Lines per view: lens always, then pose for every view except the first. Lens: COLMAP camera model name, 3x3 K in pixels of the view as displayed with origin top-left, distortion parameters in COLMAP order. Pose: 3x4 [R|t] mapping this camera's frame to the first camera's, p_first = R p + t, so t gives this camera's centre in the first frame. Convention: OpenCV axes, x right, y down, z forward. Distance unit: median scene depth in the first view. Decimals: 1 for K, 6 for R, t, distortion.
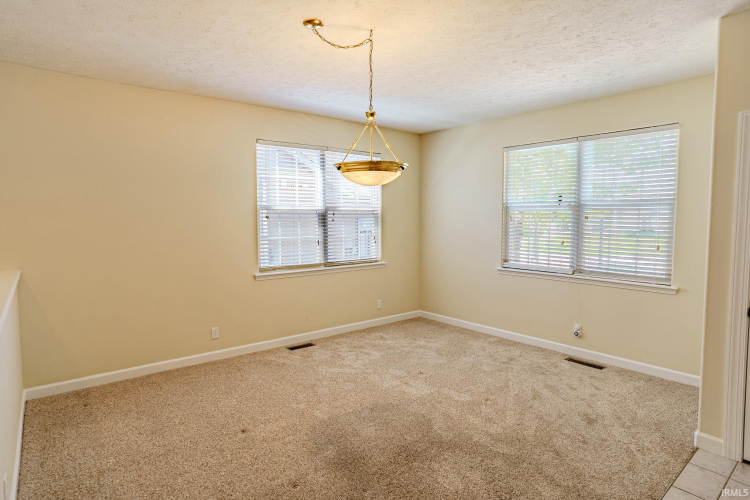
lens RADIAL K [[411.7, 0, 376.6], [0, 411.7, 246.8], [0, 0, 1]] dist [-0.000898, 0.000939]
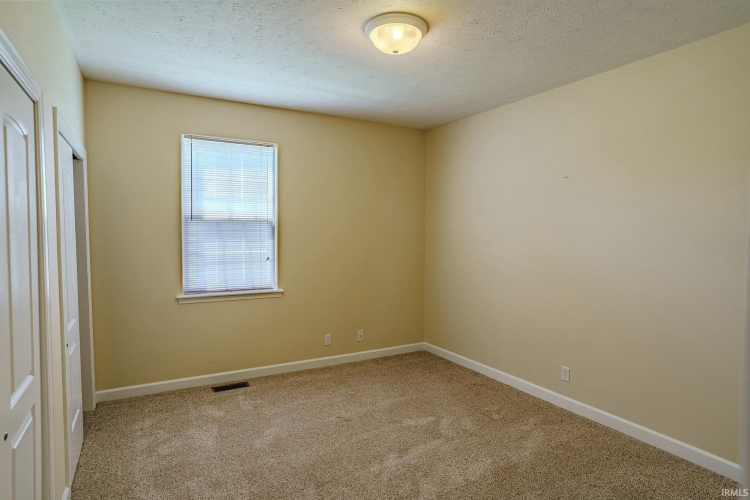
lens RADIAL K [[428.6, 0, 375.0], [0, 428.6, 250.0], [0, 0, 1]] dist [0.000337, 0.000335]
pose [[0.983955, 0.013472, -0.177907, 0.245836], [-0.018127, 0.999534, -0.024567, -0.014077], [0.177494, 0.027398, 0.983741, 0.205646]]
